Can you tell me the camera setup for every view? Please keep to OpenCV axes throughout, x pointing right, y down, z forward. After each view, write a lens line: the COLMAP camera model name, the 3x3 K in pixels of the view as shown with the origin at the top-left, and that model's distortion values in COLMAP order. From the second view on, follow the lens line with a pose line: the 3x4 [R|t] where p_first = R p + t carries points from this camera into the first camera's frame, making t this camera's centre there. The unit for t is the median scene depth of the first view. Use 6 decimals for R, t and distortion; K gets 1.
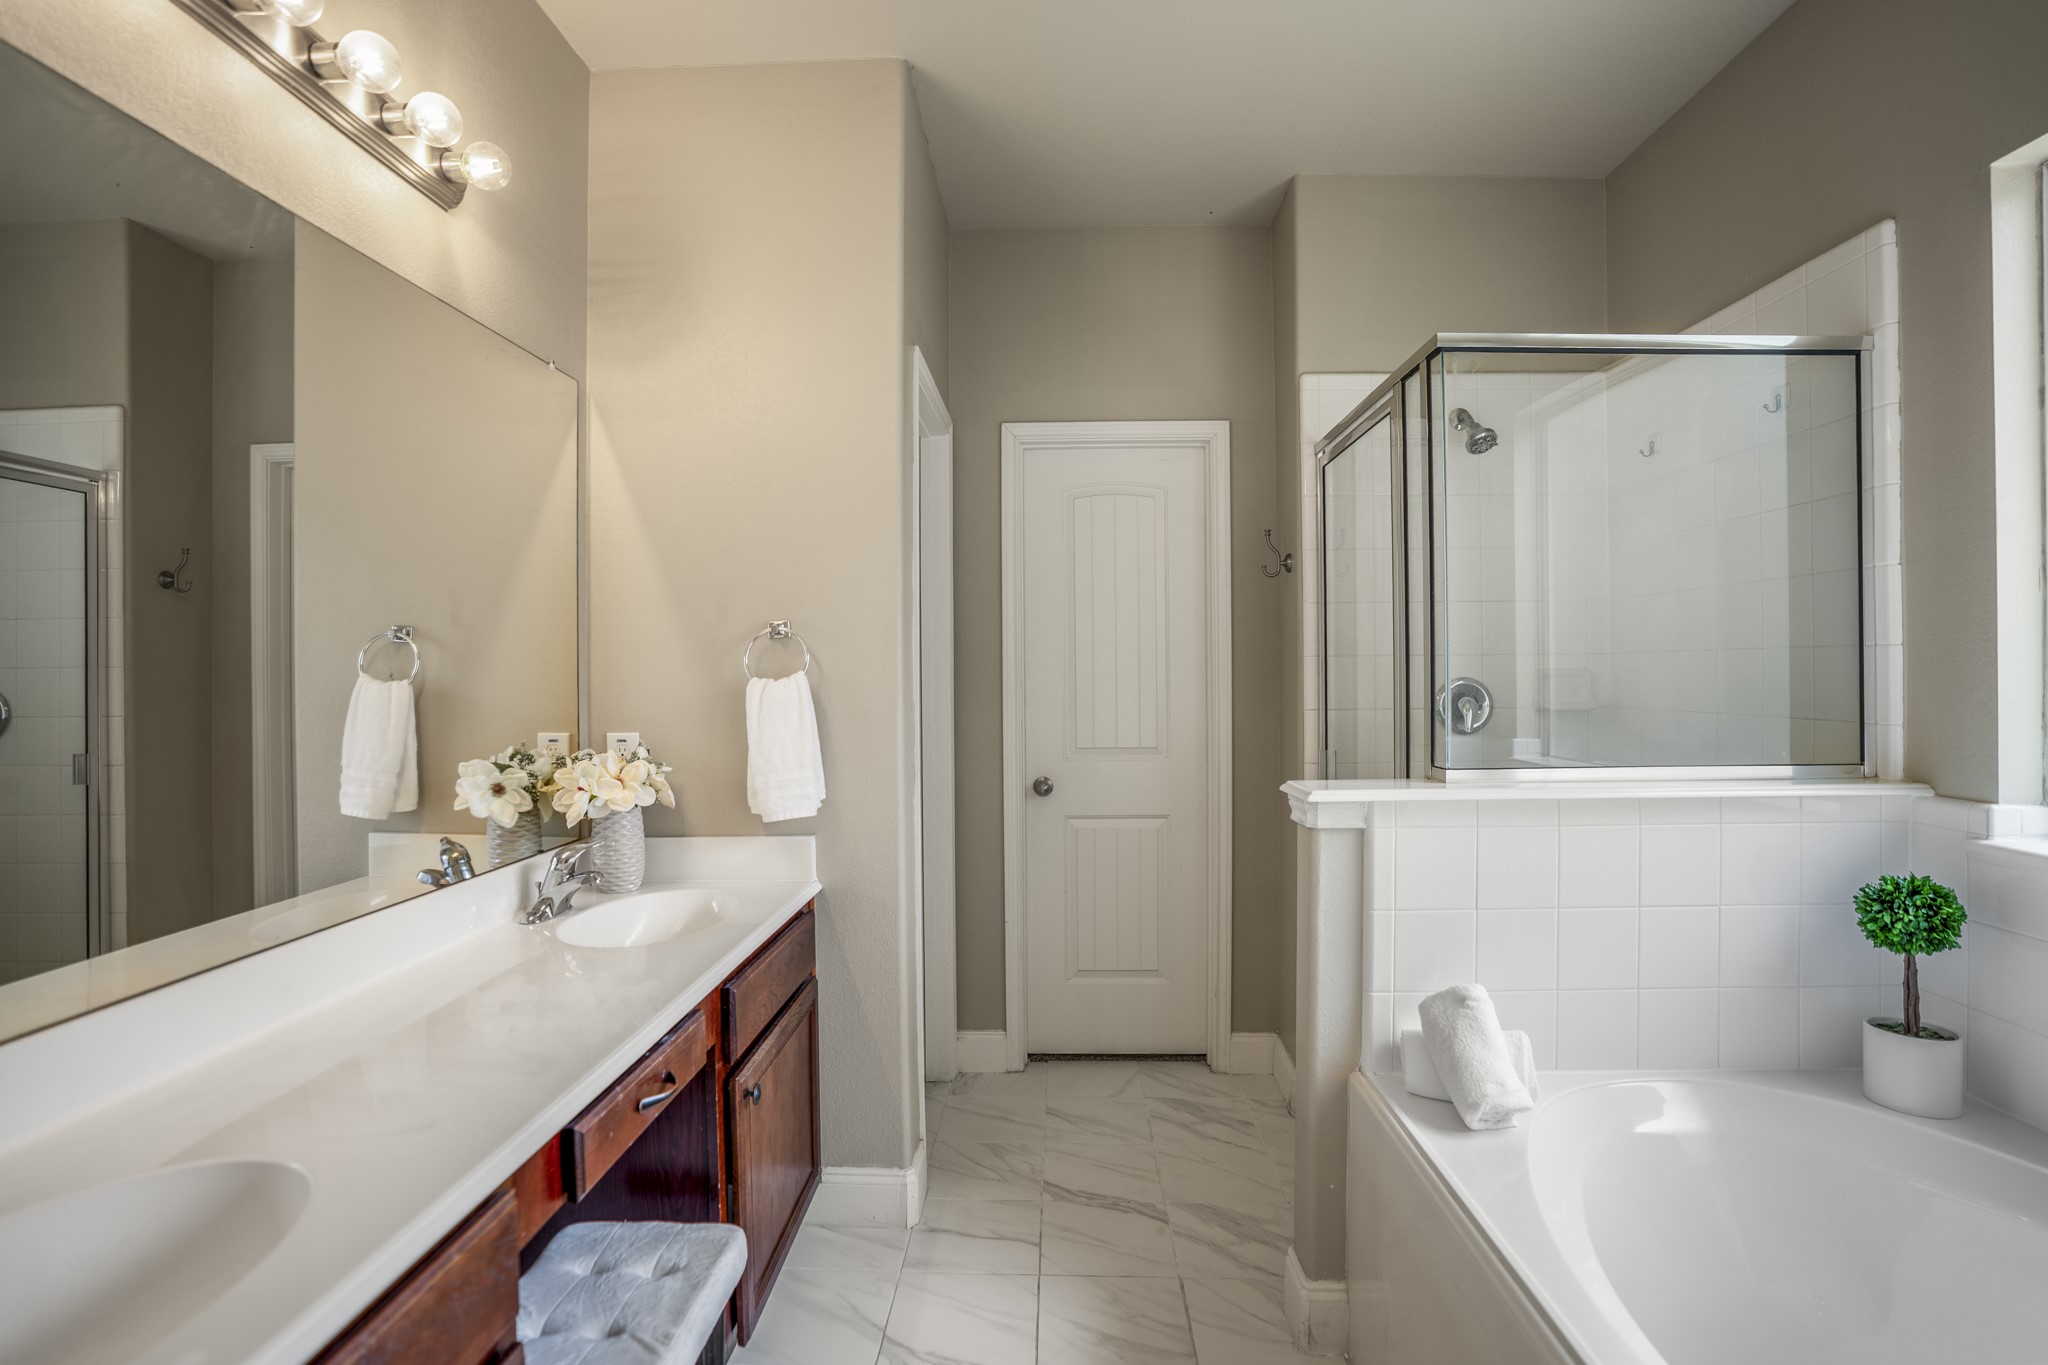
lens RADIAL K [[957.2, 0, 1023.3], [0, 957.2, 676.0], [0, 0, 1]] dist [-0.054723, 0.017730]
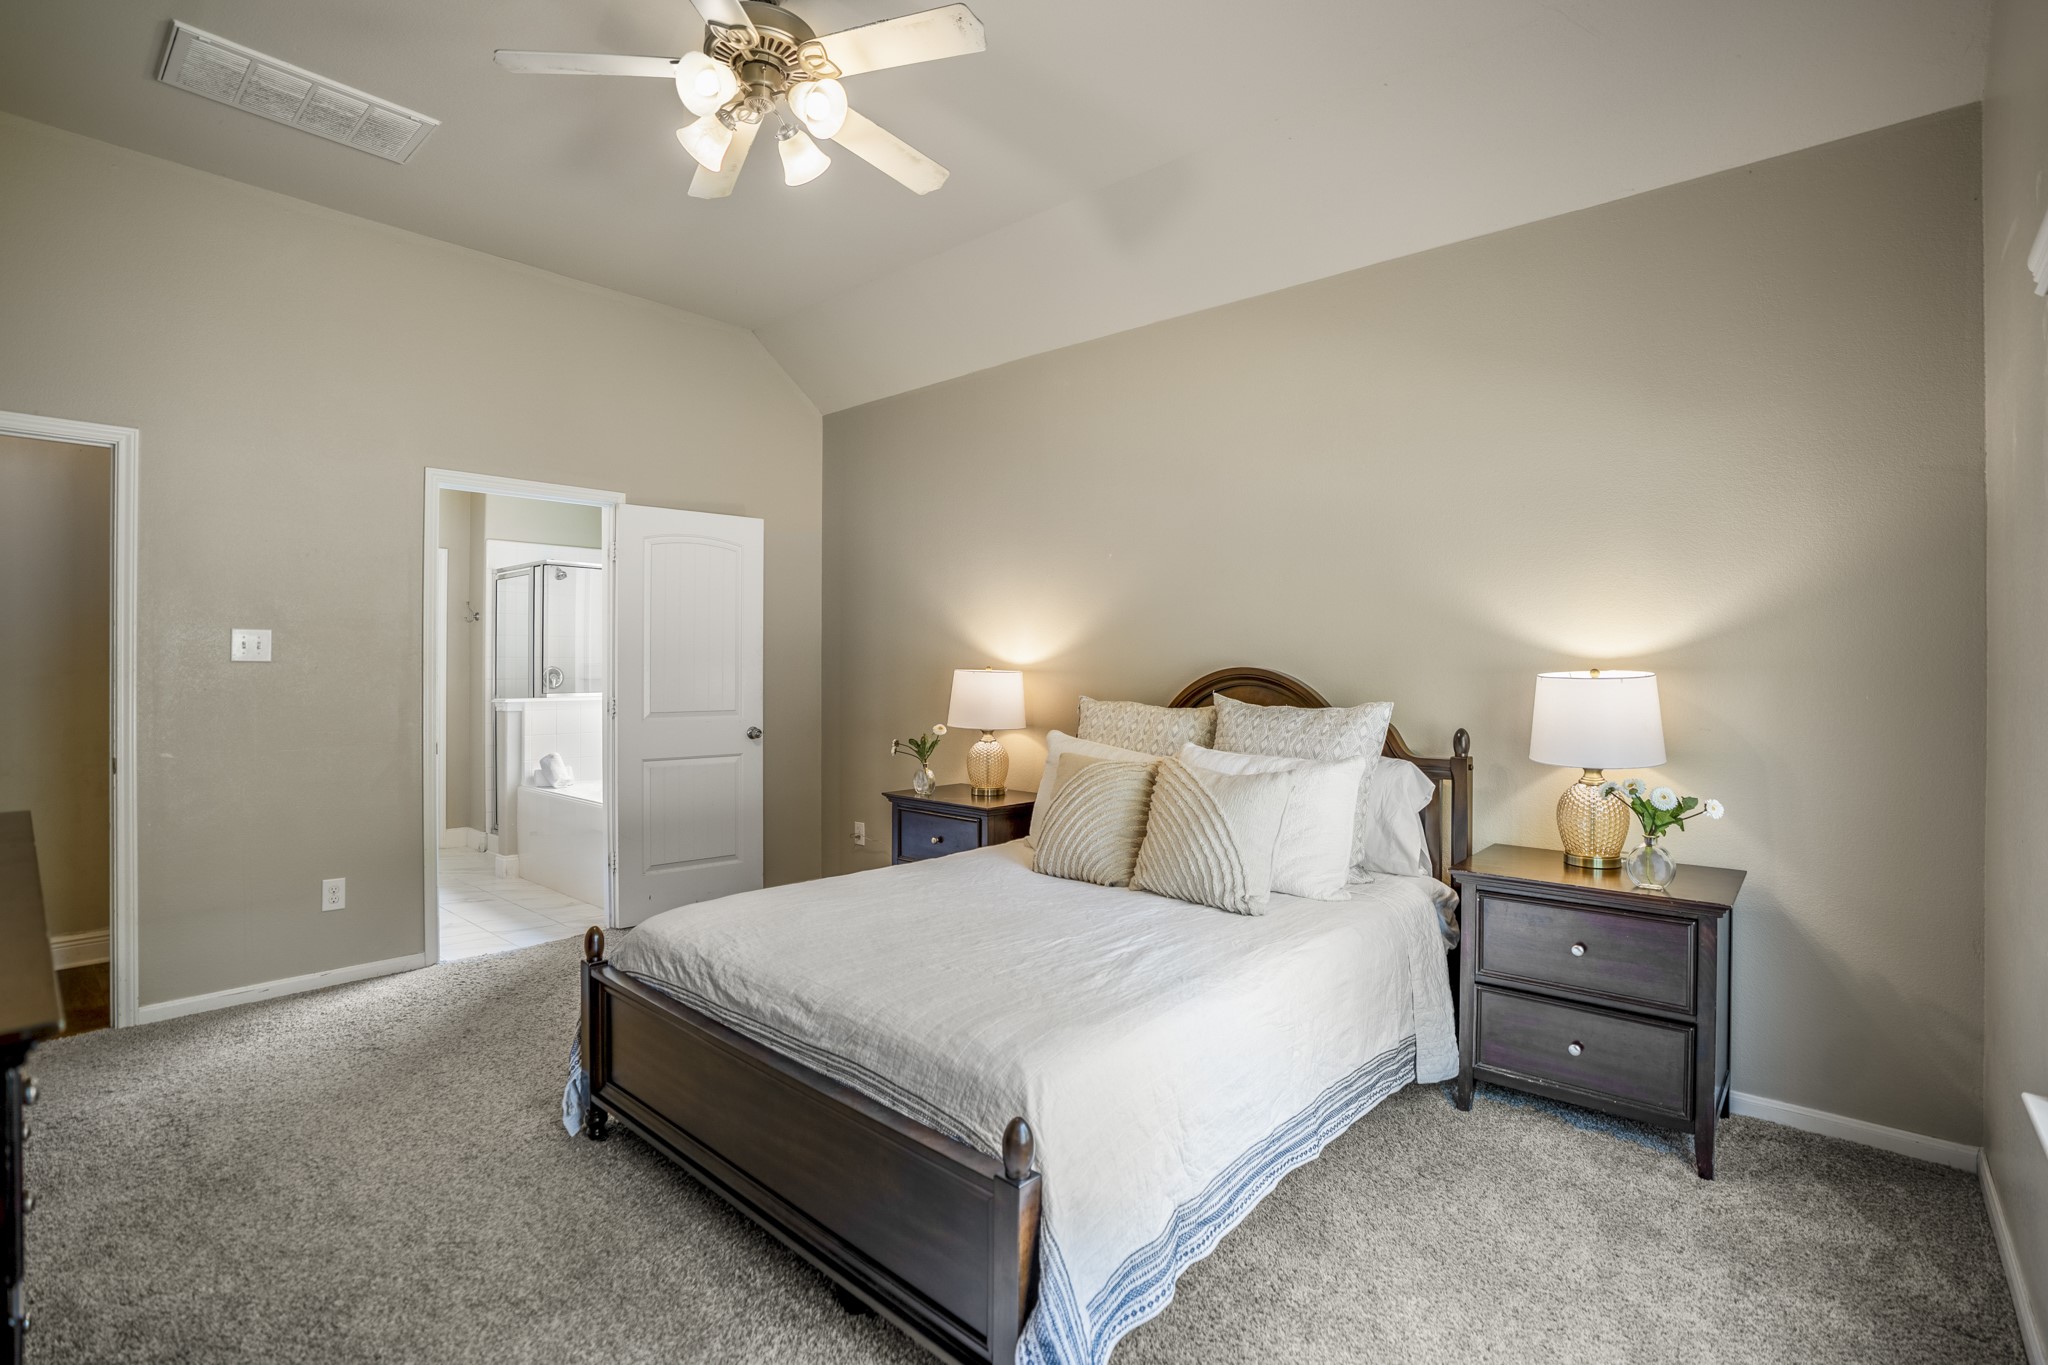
lens RADIAL K [[957.2, 0, 1021.1], [0, 957.2, 673.5], [0, 0, 1]] dist [-0.054723, 0.017730]
pose [[0.629439, 0.000779, 0.777049, -0.987655], [-0.000280, 1.000000, -0.000776, 0.031737], [-0.777050, 0.000271, 0.629439, -2.171267]]
